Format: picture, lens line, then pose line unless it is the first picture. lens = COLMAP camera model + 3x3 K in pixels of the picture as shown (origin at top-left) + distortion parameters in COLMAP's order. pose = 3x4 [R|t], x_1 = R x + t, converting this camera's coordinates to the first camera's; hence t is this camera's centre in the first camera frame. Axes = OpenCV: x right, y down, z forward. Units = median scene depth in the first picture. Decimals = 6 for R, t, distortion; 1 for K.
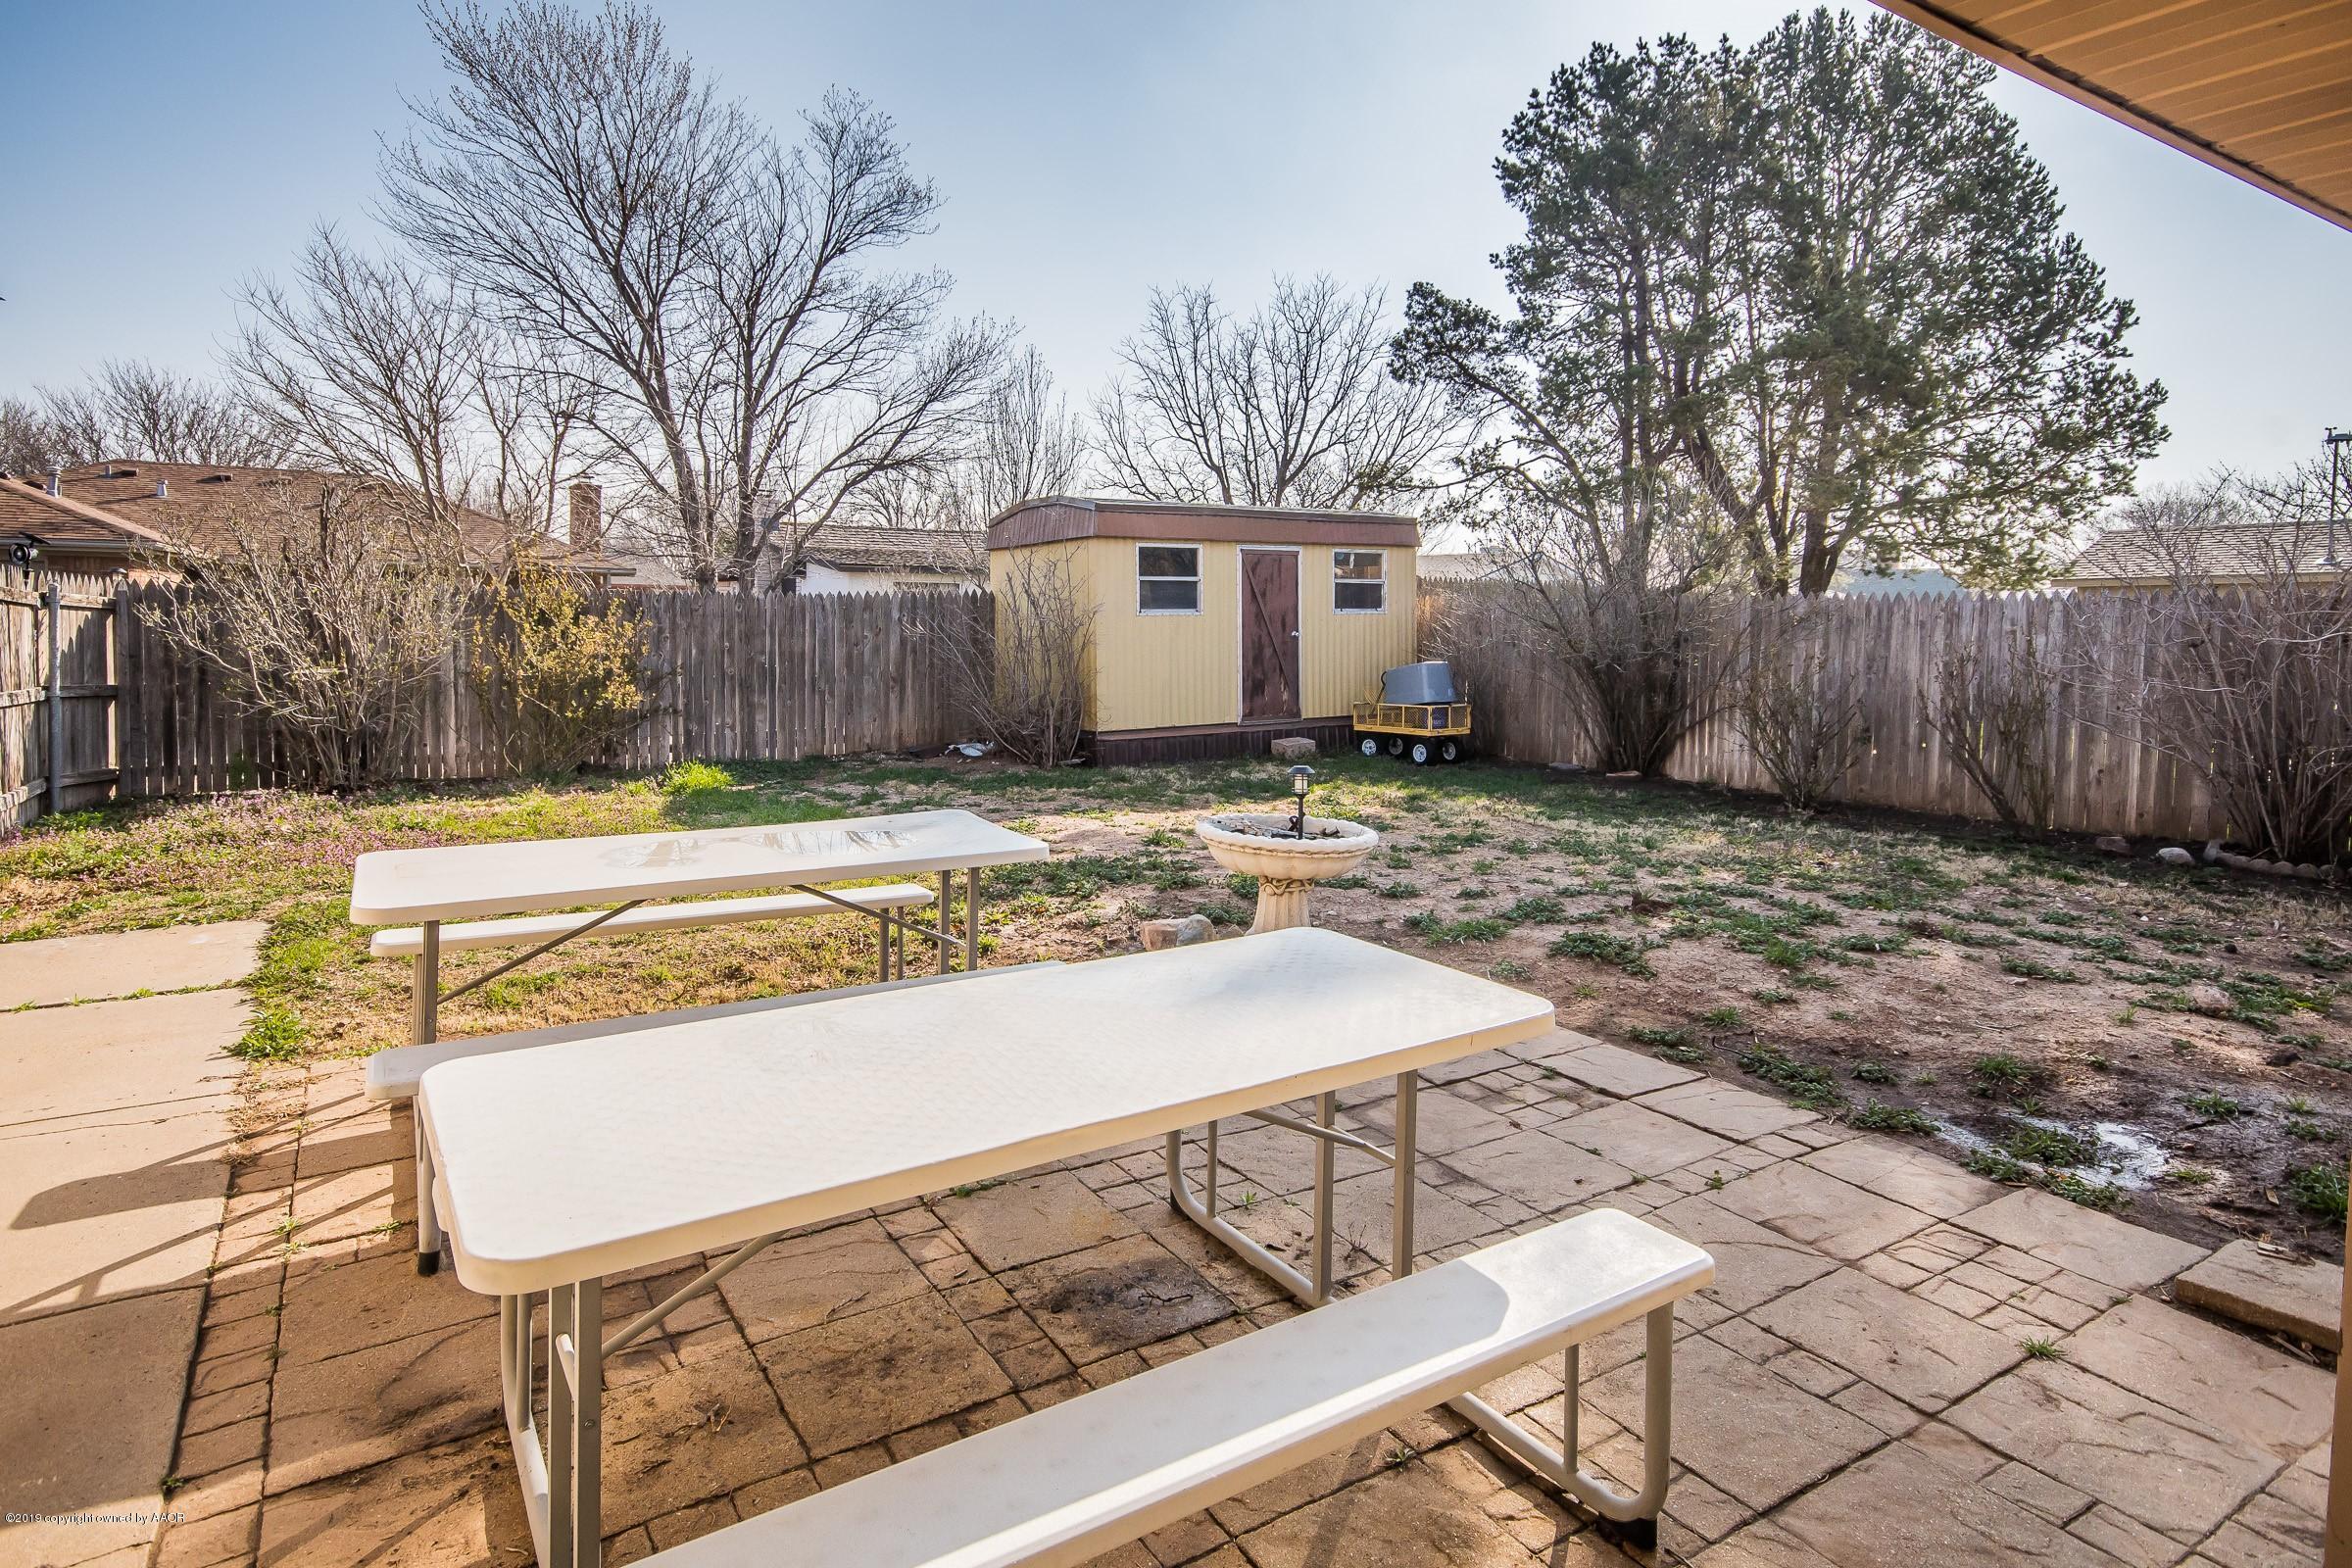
lens RADIAL K [[1287.6, 0, 1182.6], [0, 1287.6, 780.3], [0, 0, 1]] dist [0.002412, -0.000156]
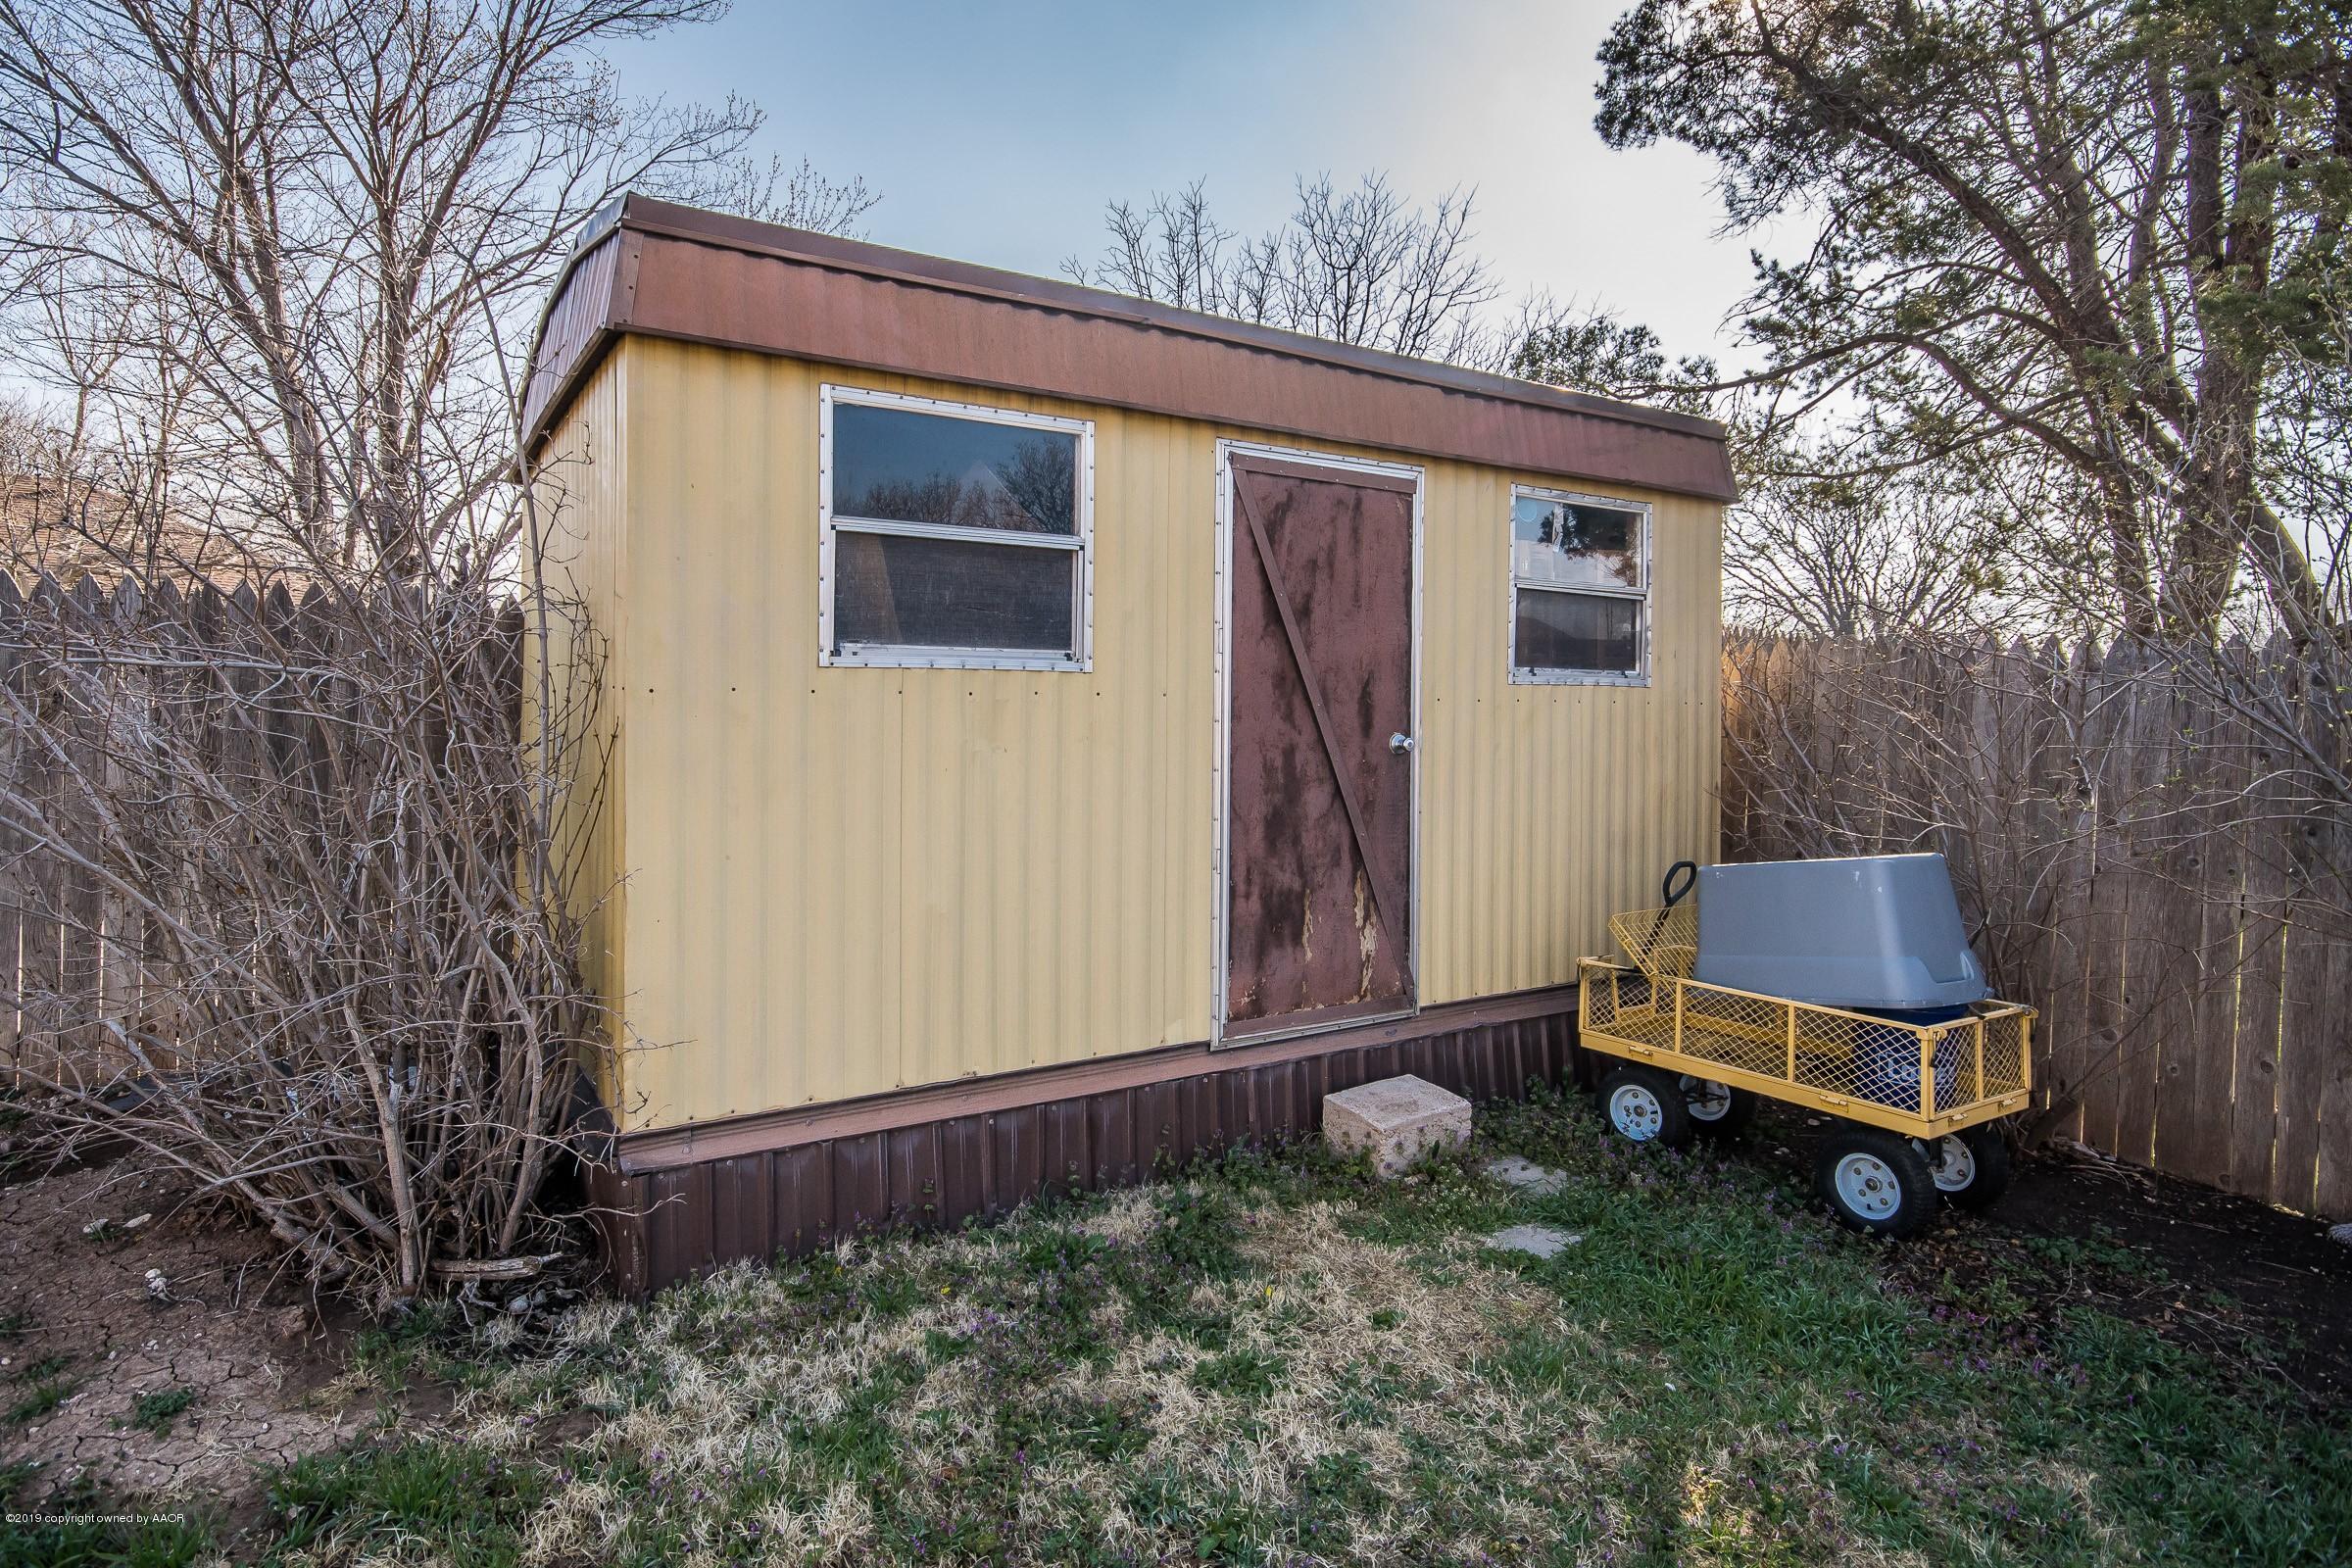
lens RADIAL K [[1287.6, 0, 1182.6], [0, 1287.6, 780.3], [0, 0, 1]] dist [0.002412, -0.000156]
pose [[0.999771, 0.021384, -0.000785, 0.034768], [-0.021392, 0.997895, -0.061220, -0.084275], [-0.000526, 0.061223, 0.998124, 0.690000]]
